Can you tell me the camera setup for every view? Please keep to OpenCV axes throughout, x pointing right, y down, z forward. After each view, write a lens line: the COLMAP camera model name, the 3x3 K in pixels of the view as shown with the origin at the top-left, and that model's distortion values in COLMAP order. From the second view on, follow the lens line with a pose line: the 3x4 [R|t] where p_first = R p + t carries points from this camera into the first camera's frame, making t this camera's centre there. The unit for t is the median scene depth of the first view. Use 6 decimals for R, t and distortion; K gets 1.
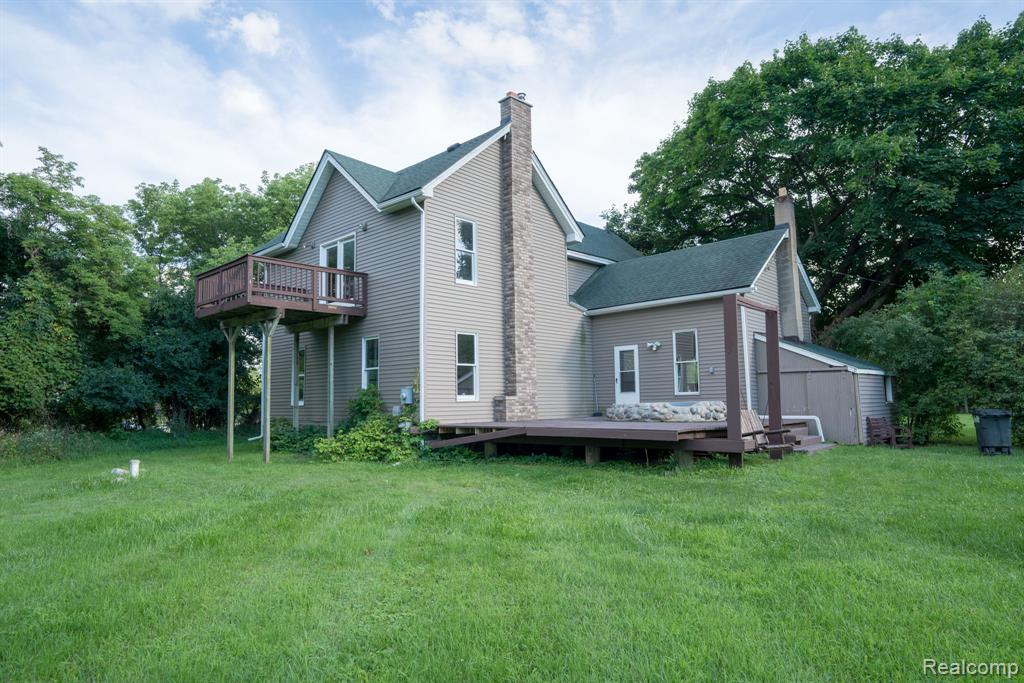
lens RADIAL K [[626.5, 0, 511.2], [0, 626.5, 342.0], [0, 0, 1]] dist [0.005780, 0.002086]
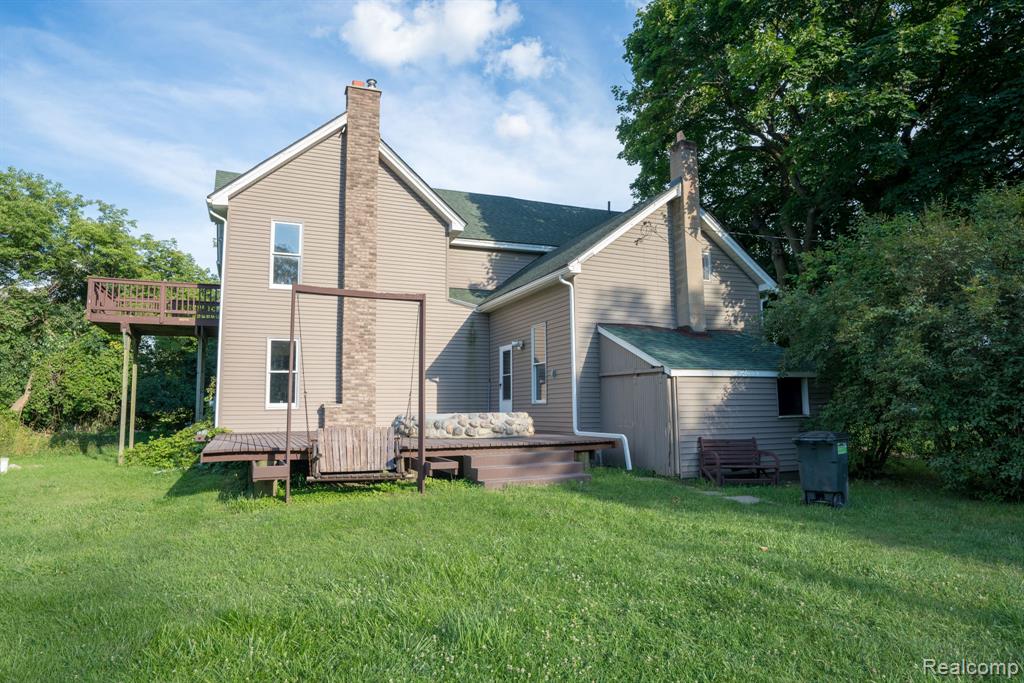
lens RADIAL K [[626.5, 0, 510.0], [0, 626.5, 343.9], [0, 0, 1]] dist [0.005780, 0.002086]
pose [[0.912597, -0.032720, -0.407549, 0.610989], [0.034433, 0.999402, -0.003134, 0.007687], [0.407408, -0.011173, 0.913178, 0.242614]]
